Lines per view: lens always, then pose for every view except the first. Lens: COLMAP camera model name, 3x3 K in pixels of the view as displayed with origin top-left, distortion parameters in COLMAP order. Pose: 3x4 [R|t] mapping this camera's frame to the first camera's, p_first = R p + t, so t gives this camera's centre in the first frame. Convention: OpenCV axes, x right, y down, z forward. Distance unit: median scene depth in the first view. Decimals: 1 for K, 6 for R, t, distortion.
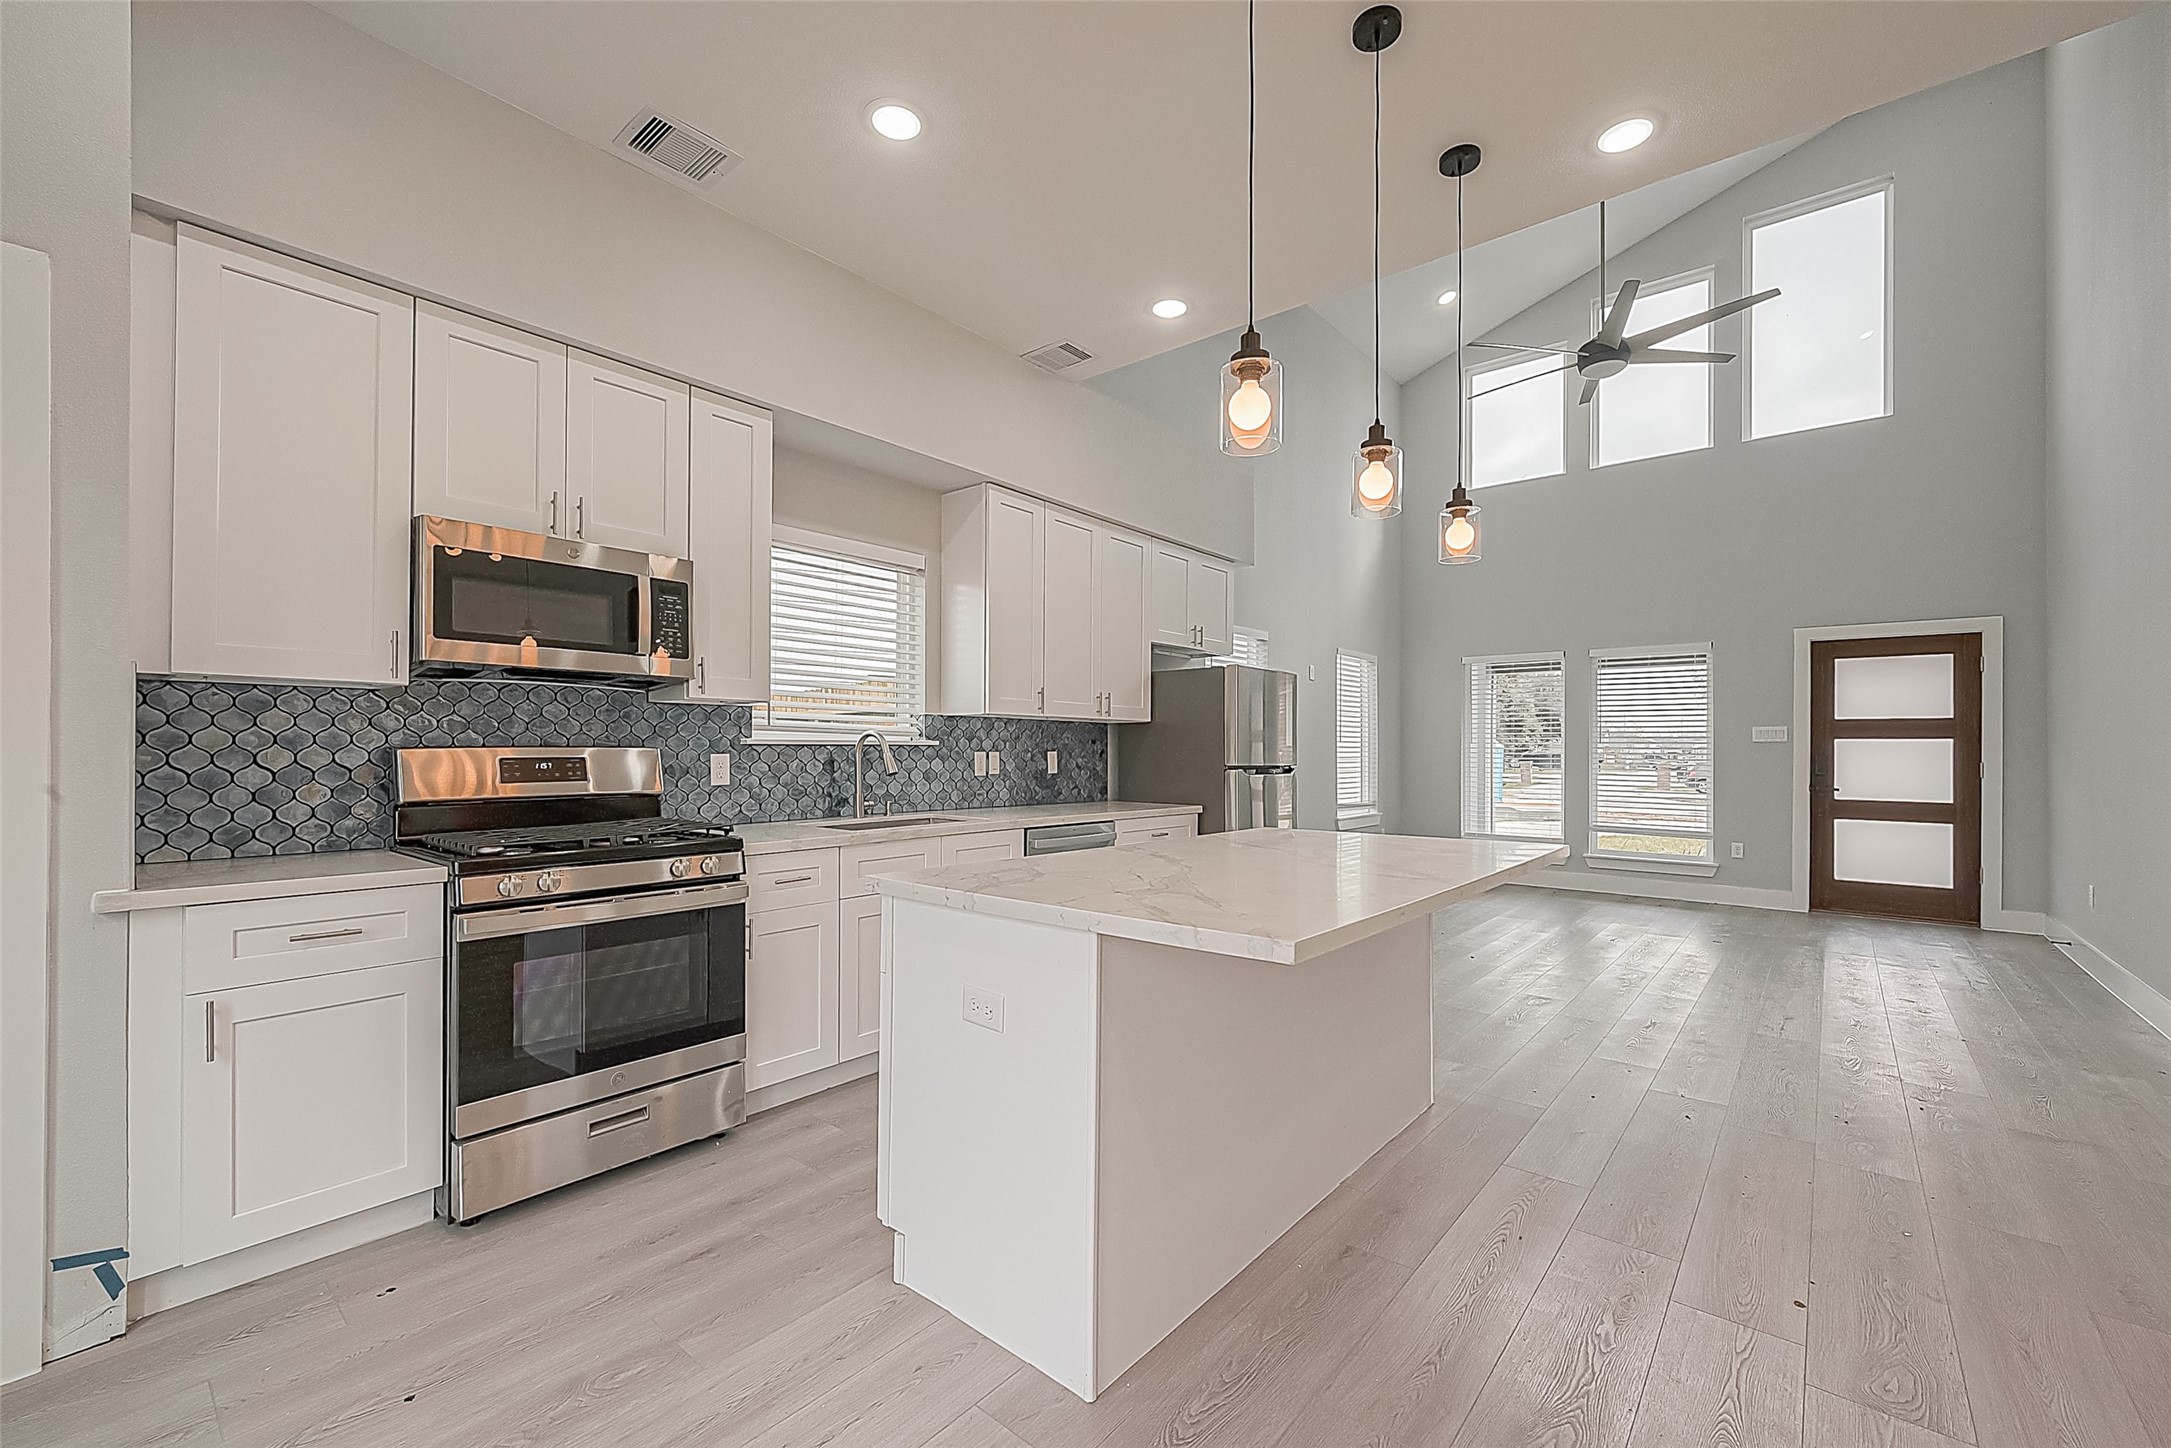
lens RADIAL K [[875.3, 0, 1088.3], [0, 875.3, 745.2], [0, 0, 1]] dist [-0.001776, -0.000694]
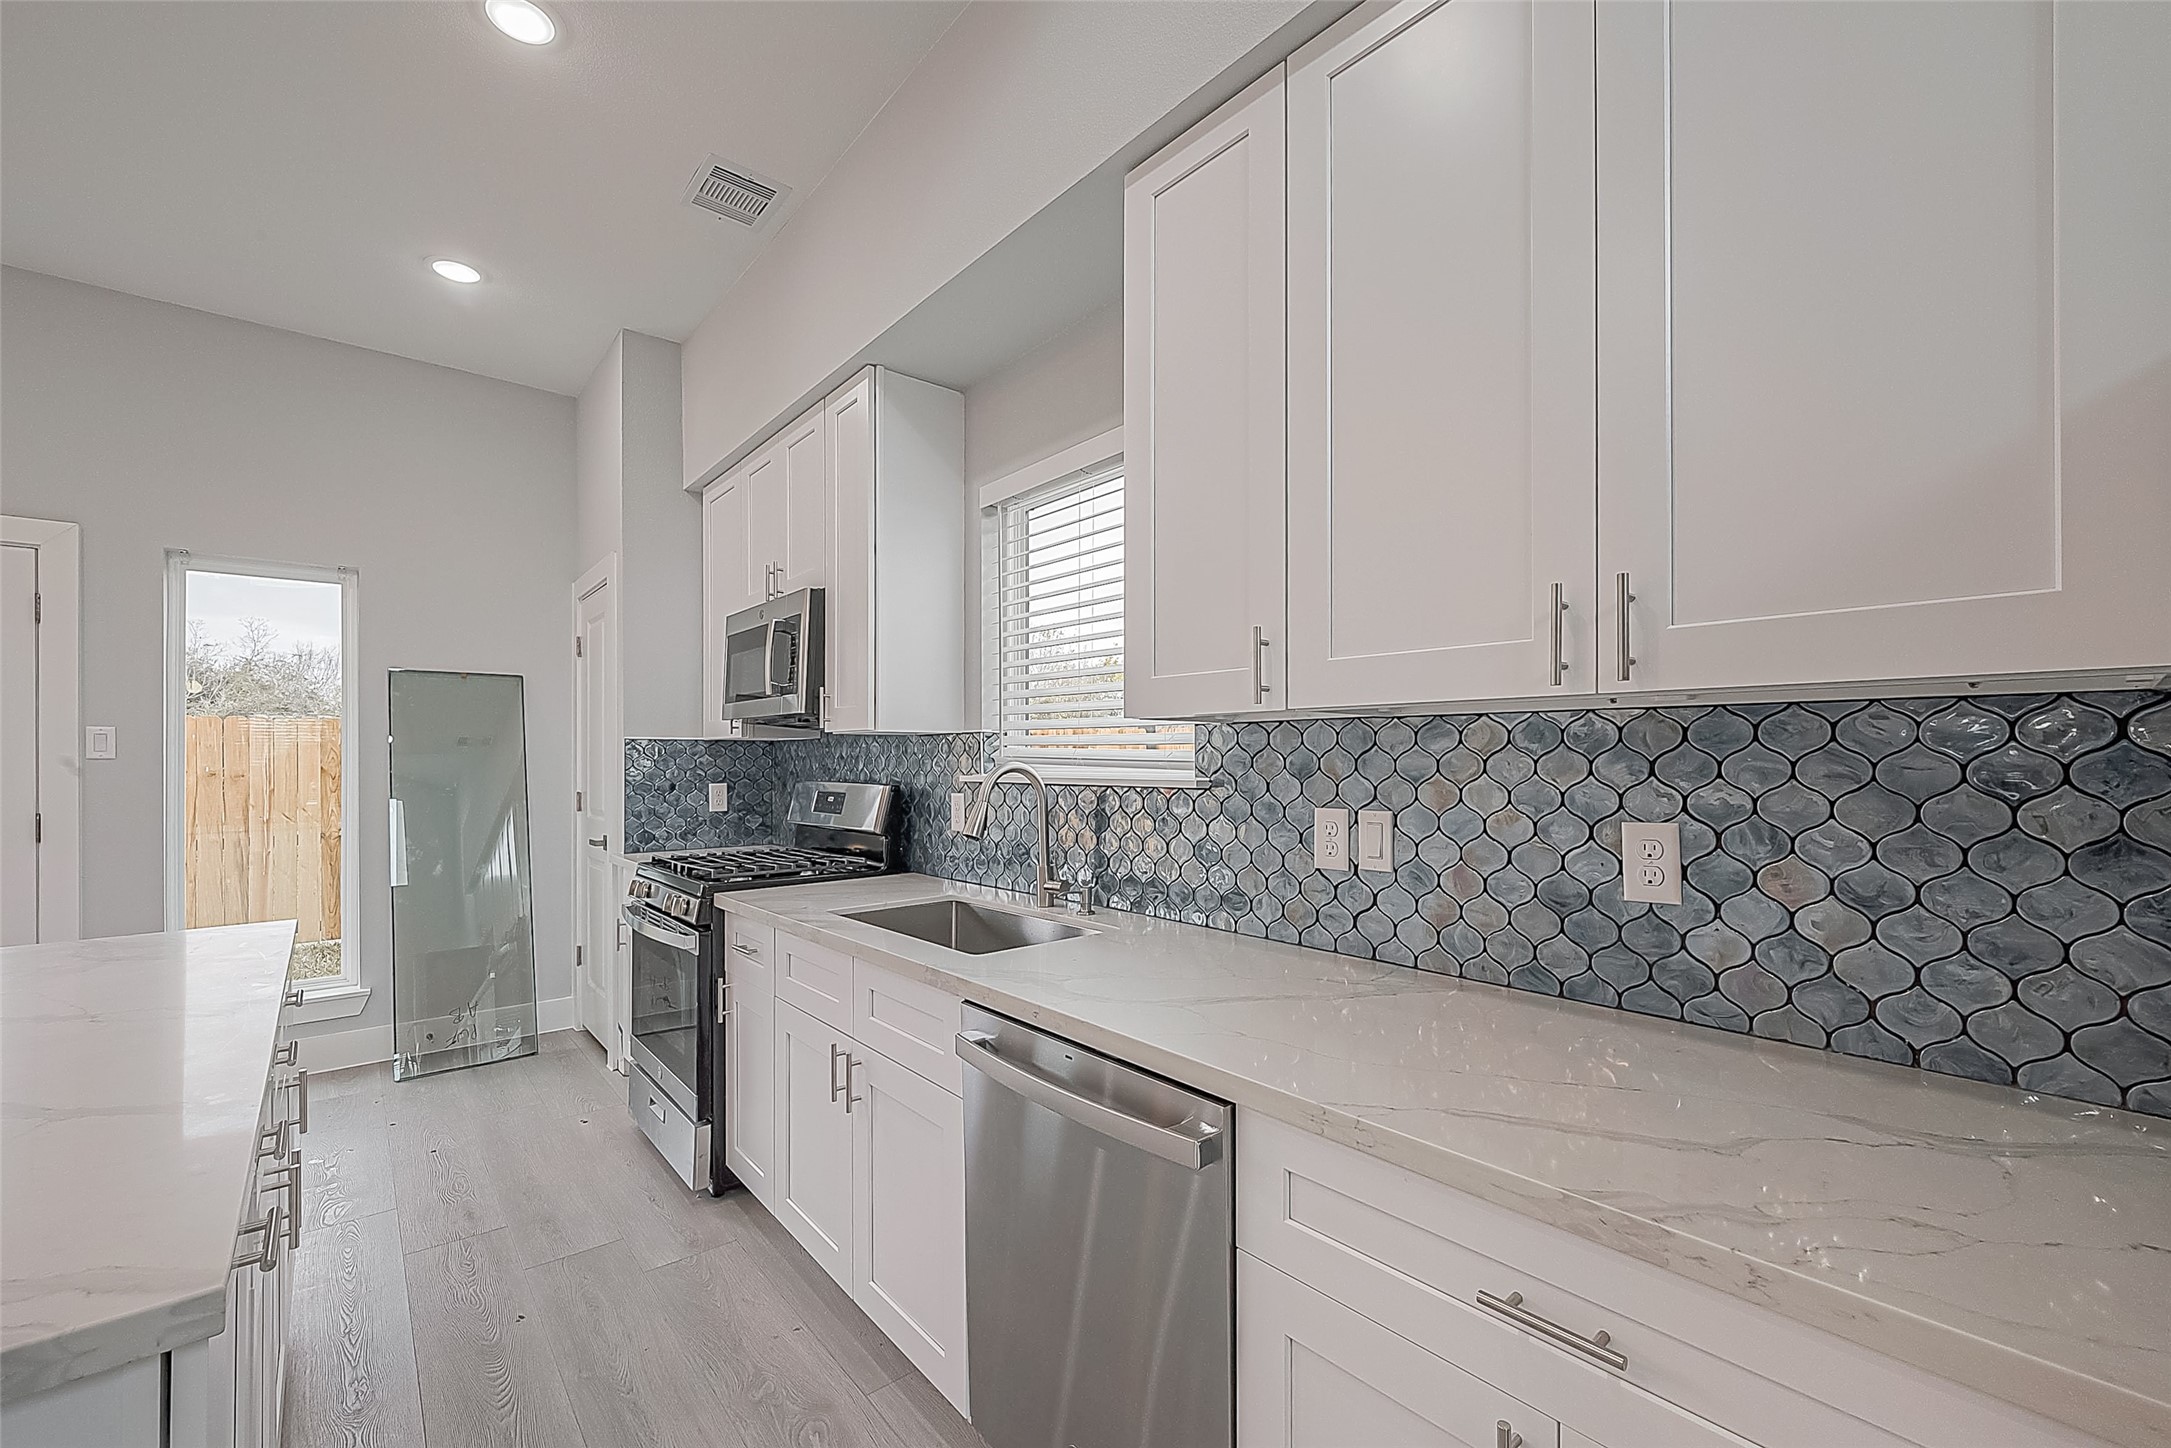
lens RADIAL K [[875.3, 0, 1084.0], [0, 875.3, 757.2], [0, 0, 1]] dist [-0.001776, -0.000694]
pose [[-0.167684, -0.001106, -0.985840, 0.297699], [0.010280, 0.999943, -0.002871, -0.016143], [0.985787, -0.010616, -0.167663, 1.016601]]
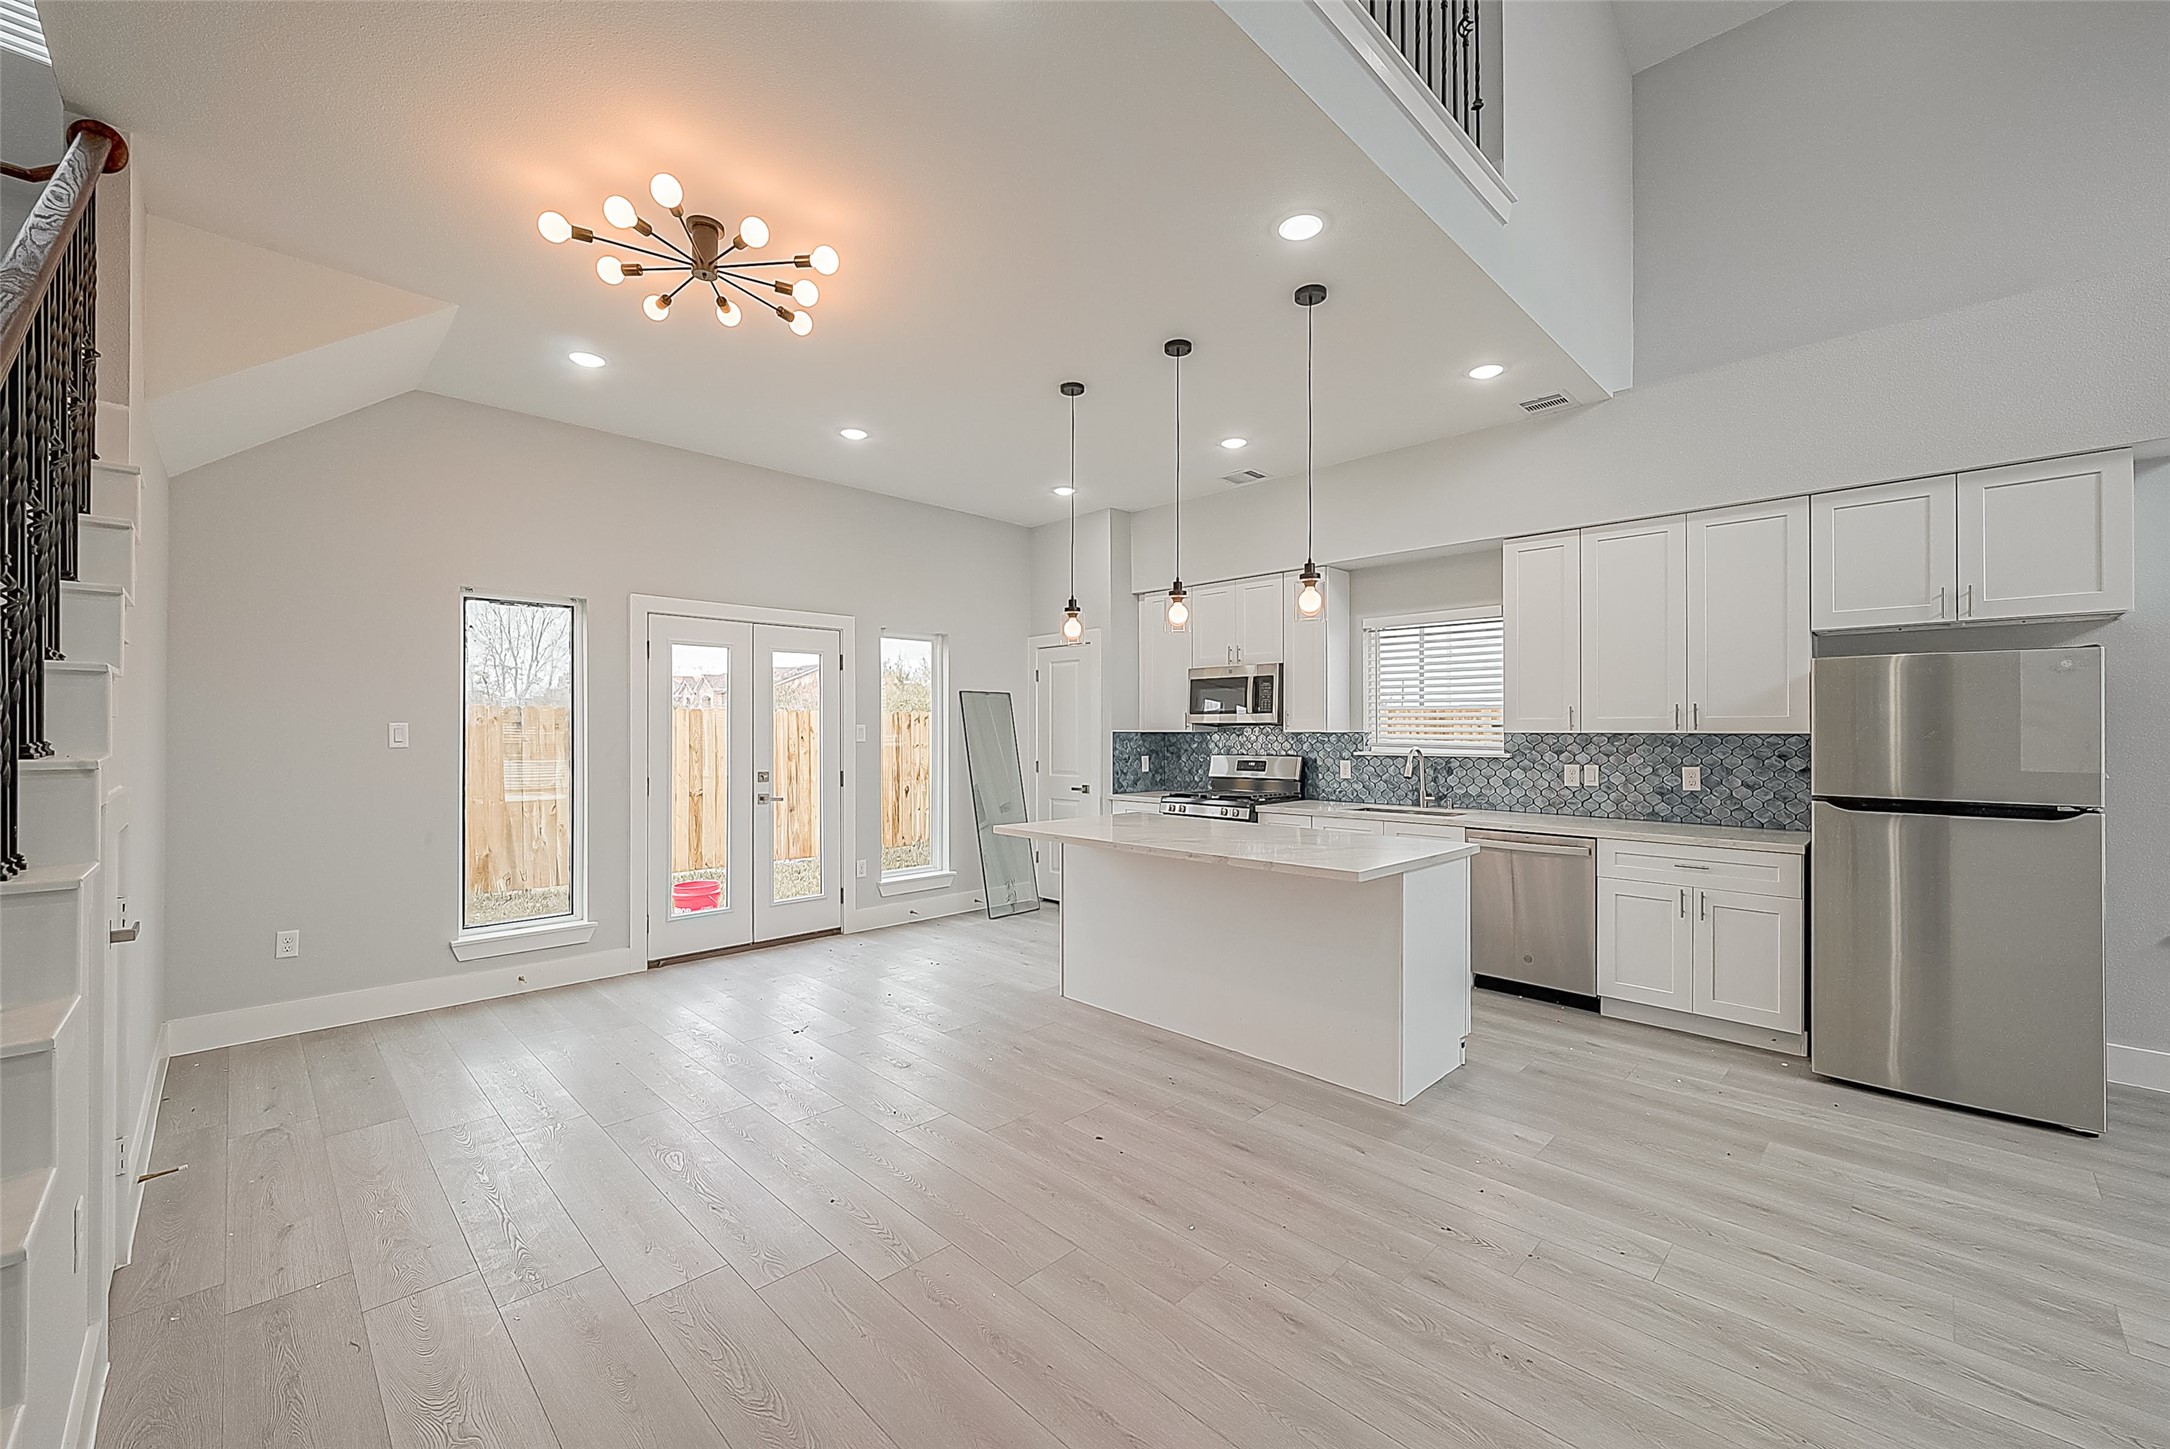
lens RADIAL K [[874.9, 0, 1066.6], [0, 874.9, 728.4], [0, 0, 1]] dist [-0.001776, -0.000694]
pose [[-0.089784, -0.006666, -0.995939, 1.100183], [0.006036, 0.999956, -0.007237, -0.036099], [0.995943, -0.006662, -0.089740, 0.491627]]
